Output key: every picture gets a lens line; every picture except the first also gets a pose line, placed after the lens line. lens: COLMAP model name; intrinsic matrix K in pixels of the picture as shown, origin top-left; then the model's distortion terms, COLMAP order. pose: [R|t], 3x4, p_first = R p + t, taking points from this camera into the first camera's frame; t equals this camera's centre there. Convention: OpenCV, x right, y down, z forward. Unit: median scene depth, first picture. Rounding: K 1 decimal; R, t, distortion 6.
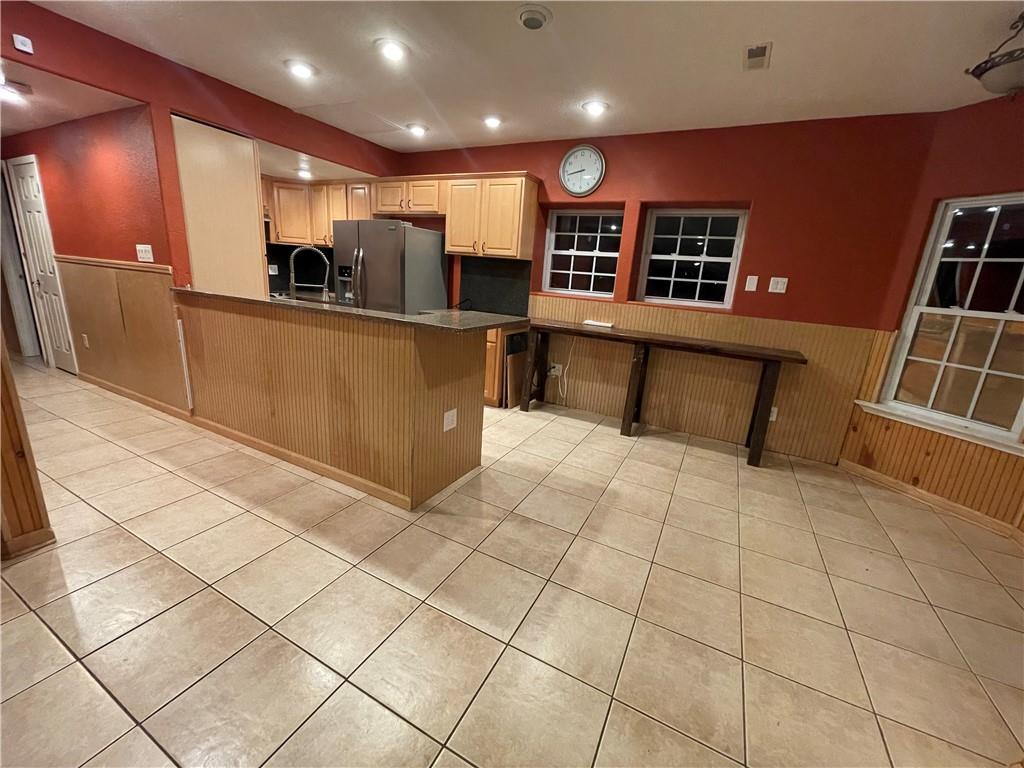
lens RADIAL K [[419.8, 0, 511.7], [0, 419.8, 380.4], [0, 0, 1]] dist [-0.002885, 0.001745]
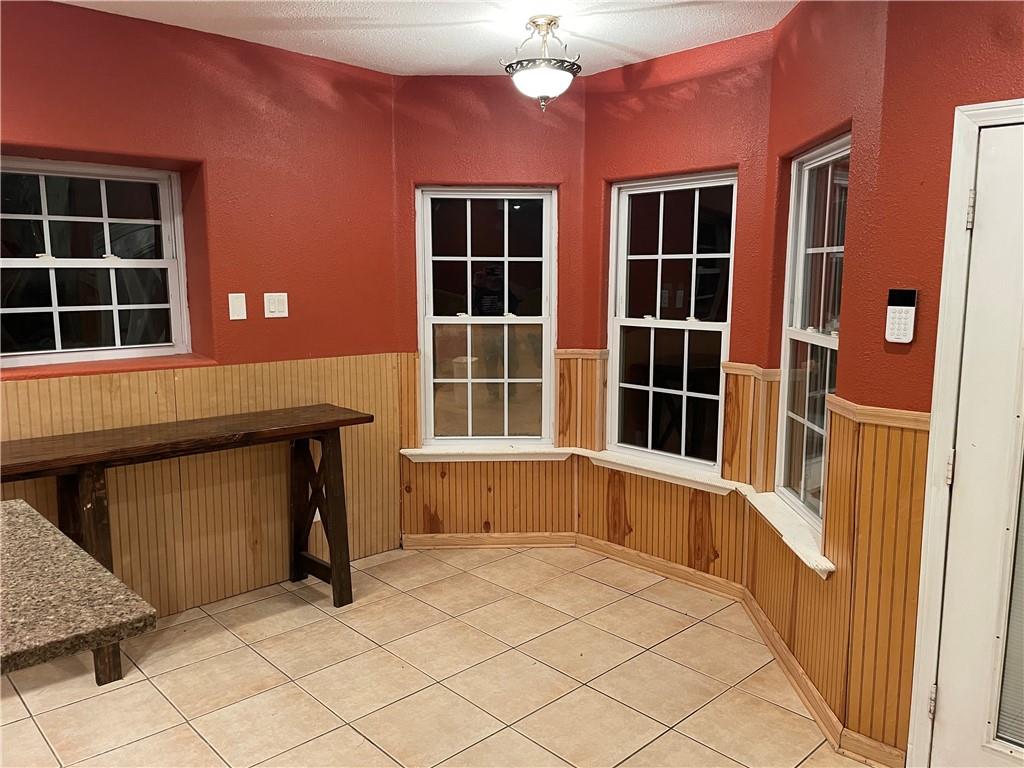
lens RADIAL K [[773.3, 0, 507.4], [0, 773.3, 381.8], [0, 0, 1]] dist [0.031591, -0.004688]
pose [[0.333576, -0.198026, 0.921690, -0.262157], [0.264882, 0.957991, 0.109959, -0.138938], [-0.904746, 0.207459, 0.372016, 0.280907]]
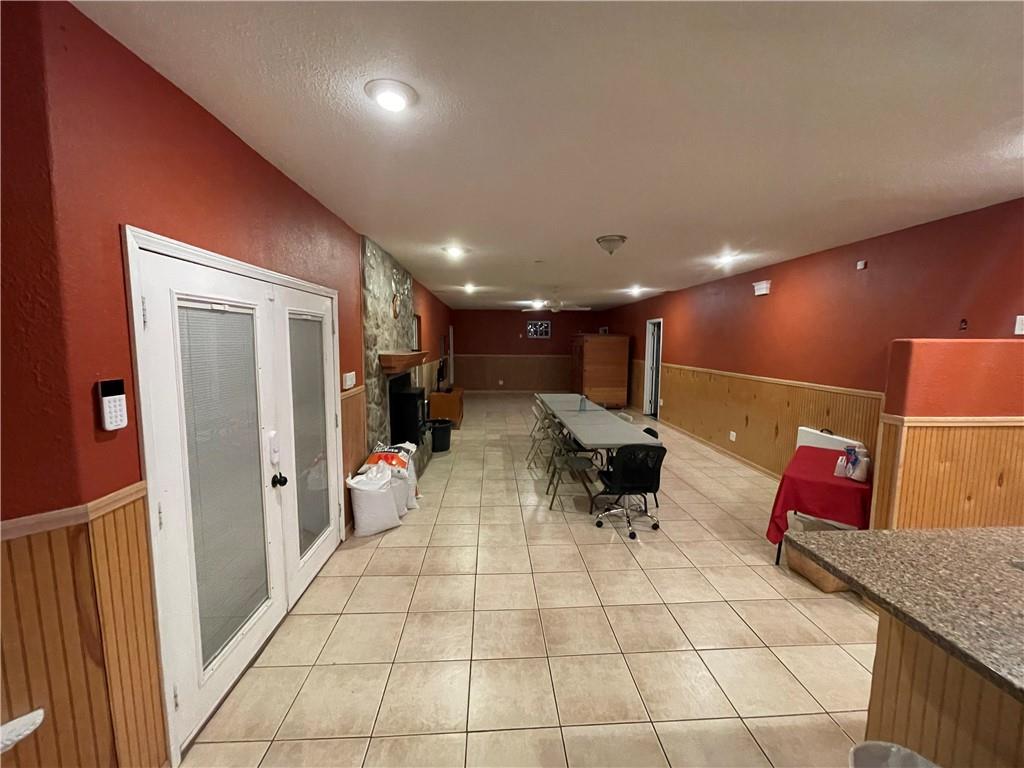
lens RADIAL K [[419.8, 0, 517.1], [0, 419.8, 385.7], [0, 0, 1]] dist [-0.002885, 0.001745]
pose [[-0.852702, -0.025097, -0.521794, 0.282594], [-0.200625, 0.937980, 0.282742, -0.216787], [0.482337, 0.345779, -0.804853, 0.638512]]
